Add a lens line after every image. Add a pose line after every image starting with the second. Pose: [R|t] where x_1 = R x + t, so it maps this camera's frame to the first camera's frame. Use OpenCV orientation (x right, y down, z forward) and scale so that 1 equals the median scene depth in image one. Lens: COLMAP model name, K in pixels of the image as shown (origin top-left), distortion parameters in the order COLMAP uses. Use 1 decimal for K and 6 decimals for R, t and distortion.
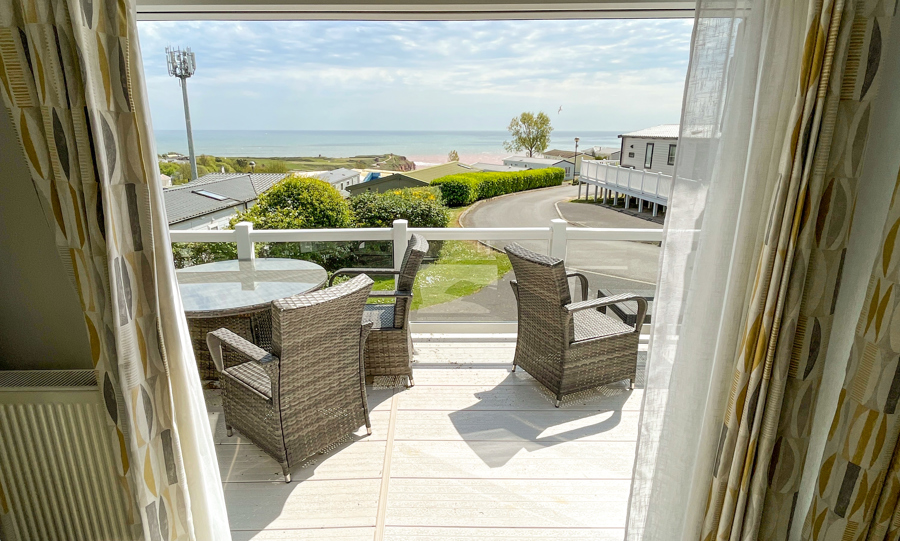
lens RADIAL K [[482.7, 0, 435.6], [0, 482.7, 253.4], [0, 0, 1]] dist [-0.000018, -0.000360]
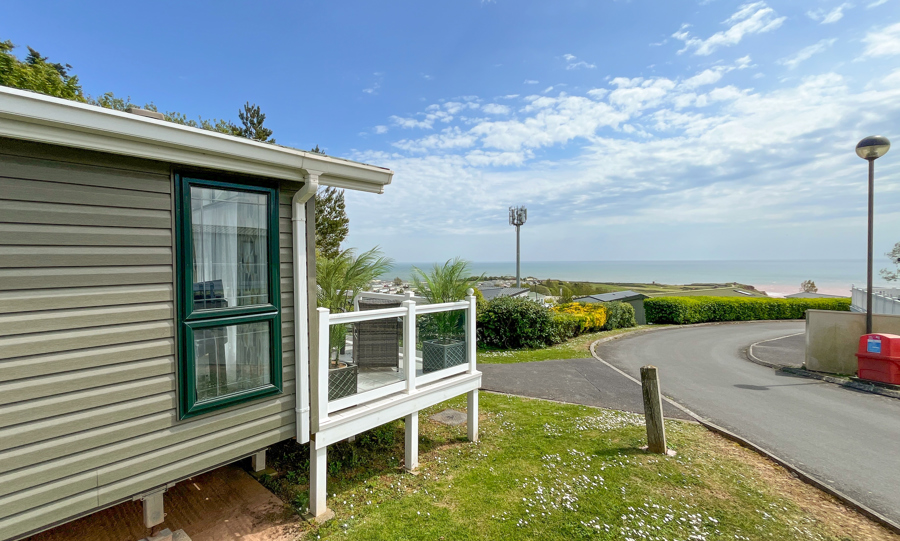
lens RADIAL K [[389.9, 0, 427.3], [0, 389.9, 245.0], [0, 0, 1]] dist [-0.000673, -0.000055]
pose [[0.741513, -0.035131, -0.670018, 0.209252], [-0.157967, 0.961414, -0.225233, 0.012021], [0.652078, 0.272854, 0.707351, -0.011668]]
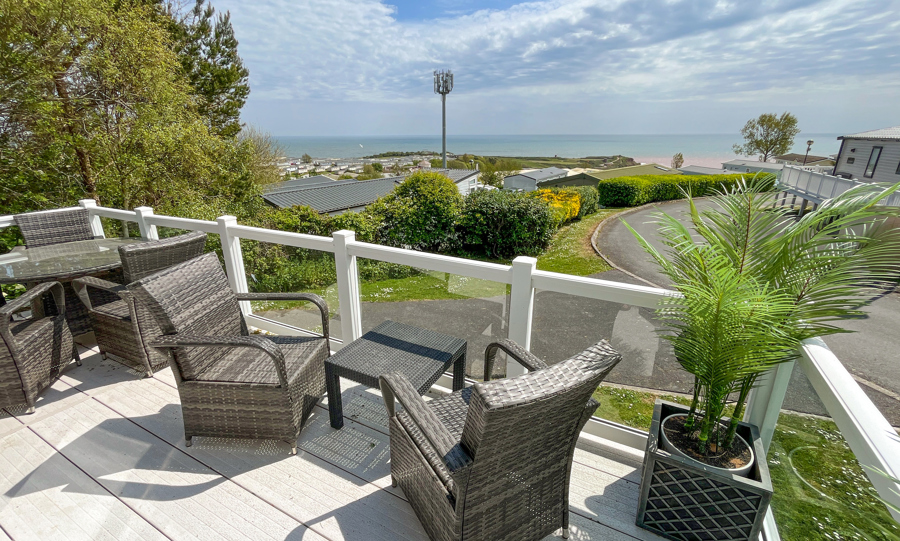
lens RADIAL K [[389.8, 0, 453.5], [0, 389.8, 274.4], [0, 0, 1]] dist [-0.001084, -0.000171]
pose [[0.893659, 0.145606, -0.424468, 0.090640], [-0.104643, 0.987436, 0.118409, -0.012013], [0.436376, -0.061400, 0.897667, 0.058048]]
